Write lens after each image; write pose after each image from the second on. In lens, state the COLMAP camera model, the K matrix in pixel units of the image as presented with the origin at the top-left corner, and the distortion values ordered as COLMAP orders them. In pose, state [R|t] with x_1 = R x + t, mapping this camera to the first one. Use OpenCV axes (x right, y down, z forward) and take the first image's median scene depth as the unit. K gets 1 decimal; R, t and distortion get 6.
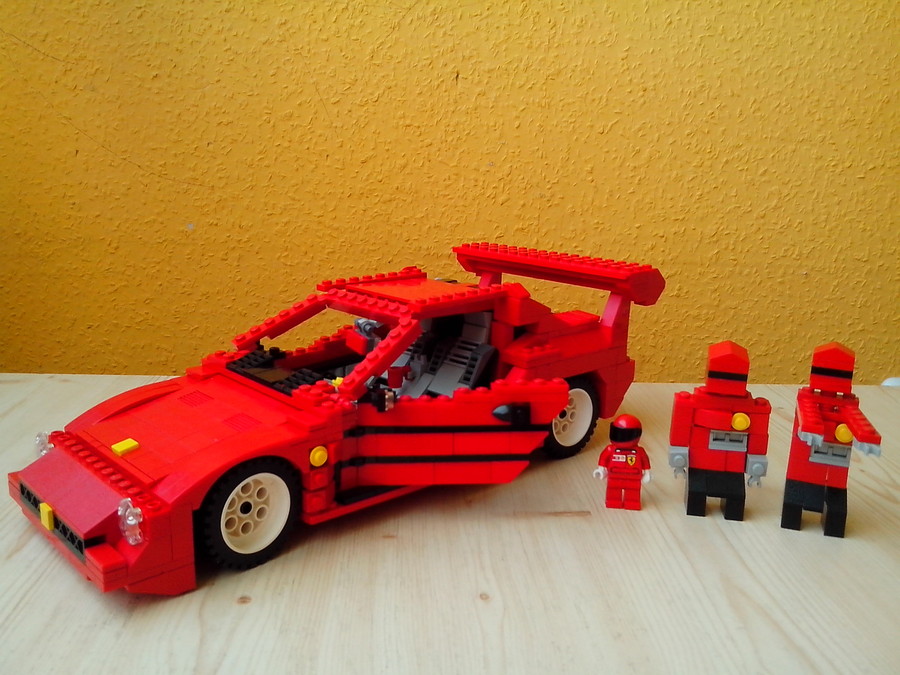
lens RADIAL K [[856.3, 0, 459.3], [0, 856.3, 334.2], [0, 0, 1]] dist [0.001612, 0.000000]
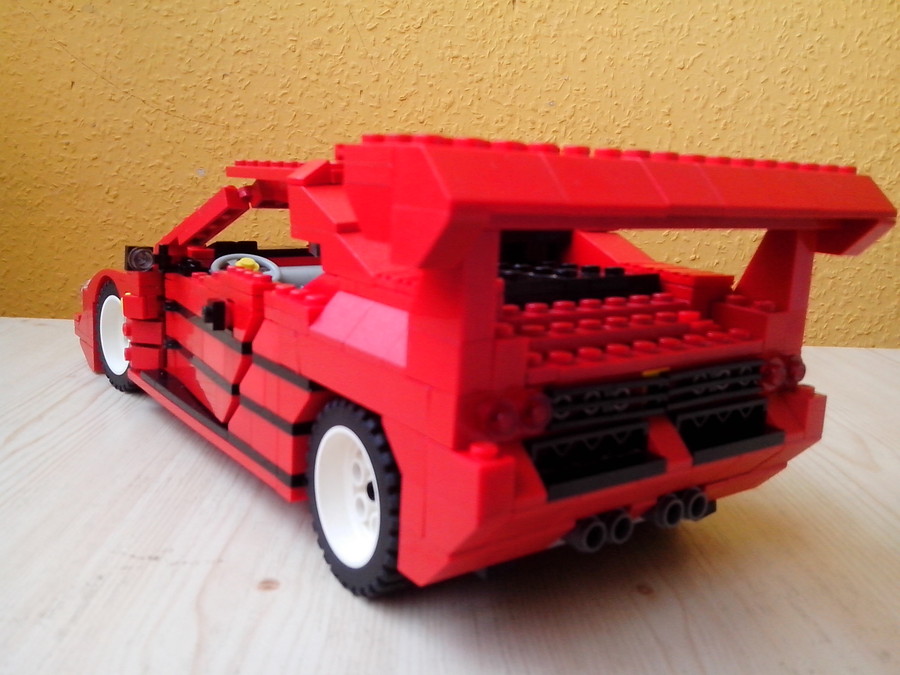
lens RADIAL K [[856.3, 0, 453.6], [0, 856.3, 339.1], [0, 0, 1]] dist [0.001612, 0.000000]
pose [[0.999720, 0.016243, -0.017190, -0.042178], [-0.016570, 0.999681, -0.019038, 0.055058], [0.016875, 0.019317, 0.999671, 0.145779]]
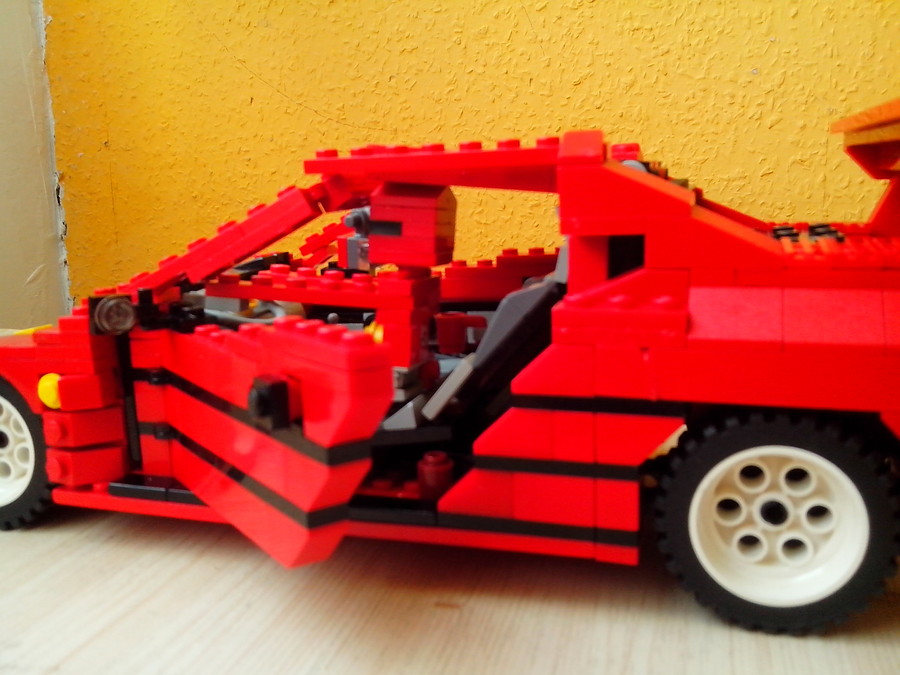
lens RADIAL K [[856.3, 0, 454.0], [0, 856.3, 335.6], [0, 0, 1]] dist [0.001612, 0.000000]
pose [[0.944654, 0.012263, -0.327840, 0.037722], [-0.018030, 0.999731, -0.014557, 0.036577], [0.327574, 0.019662, 0.944621, 0.246152]]
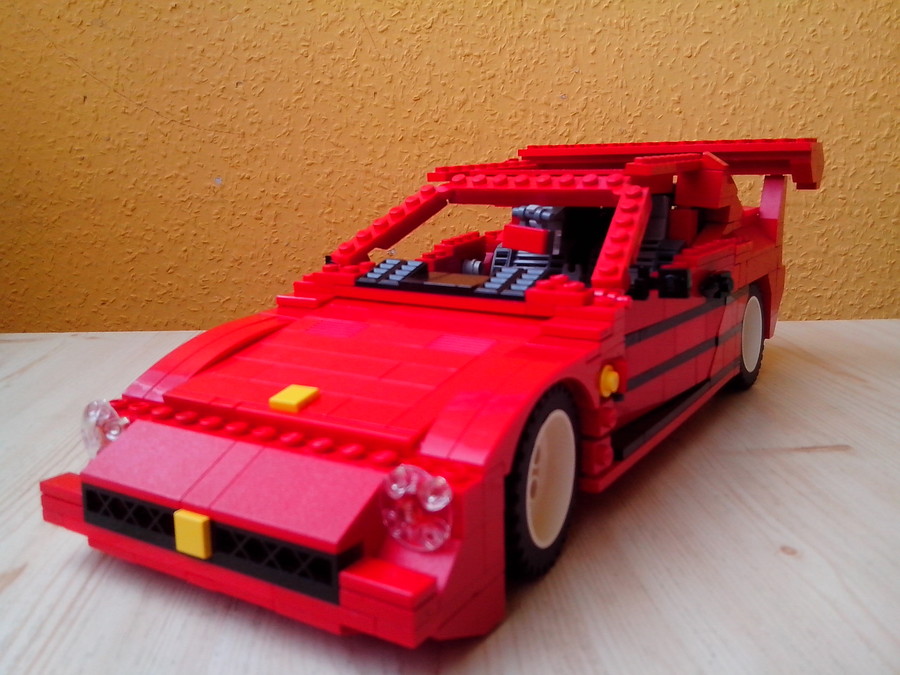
lens RADIAL K [[856.3, 0, 454.9], [0, 856.3, 335.4], [0, 0, 1]] dist [0.001612, 0.000000]
pose [[0.999231, -0.036895, 0.013256, -0.093740], [0.037203, 0.999024, -0.023804, 0.059953], [-0.012365, 0.024279, 0.999629, 0.138114]]
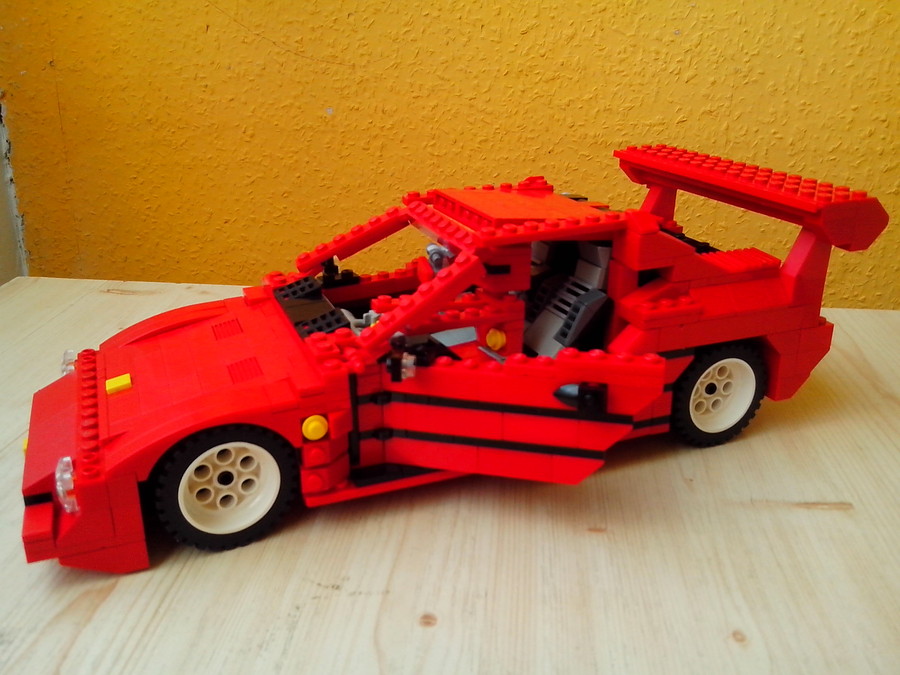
lens RADIAL K [[856.3, 0, 455.8], [0, 856.3, 333.1], [0, 0, 1]] dist [0.001612, 0.000000]
pose [[0.989435, 0.031856, -0.141432, -0.048532], [-0.011307, 0.989545, 0.143780, -0.026195], [0.144534, -0.140662, 0.979451, 0.106171]]
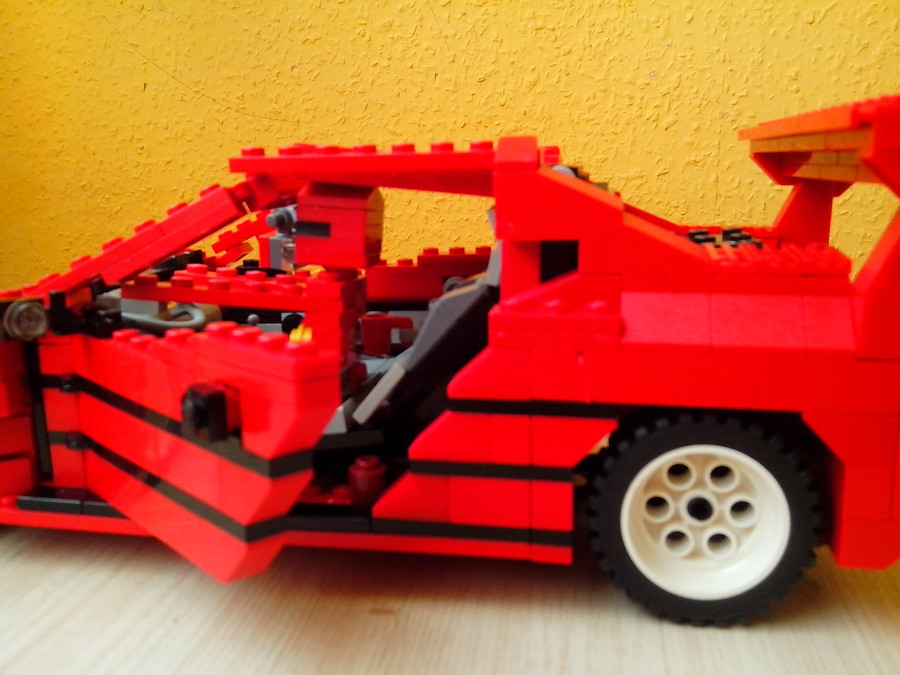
lens RADIAL K [[856.3, 0, 454.7], [0, 856.3, 333.4], [0, 0, 1]] dist [0.001612, 0.000000]
pose [[0.978069, 0.009799, -0.208048, 0.026948], [-0.011929, 0.999888, -0.008987, 0.033413], [0.207937, 0.011272, 0.978077, 0.244289]]
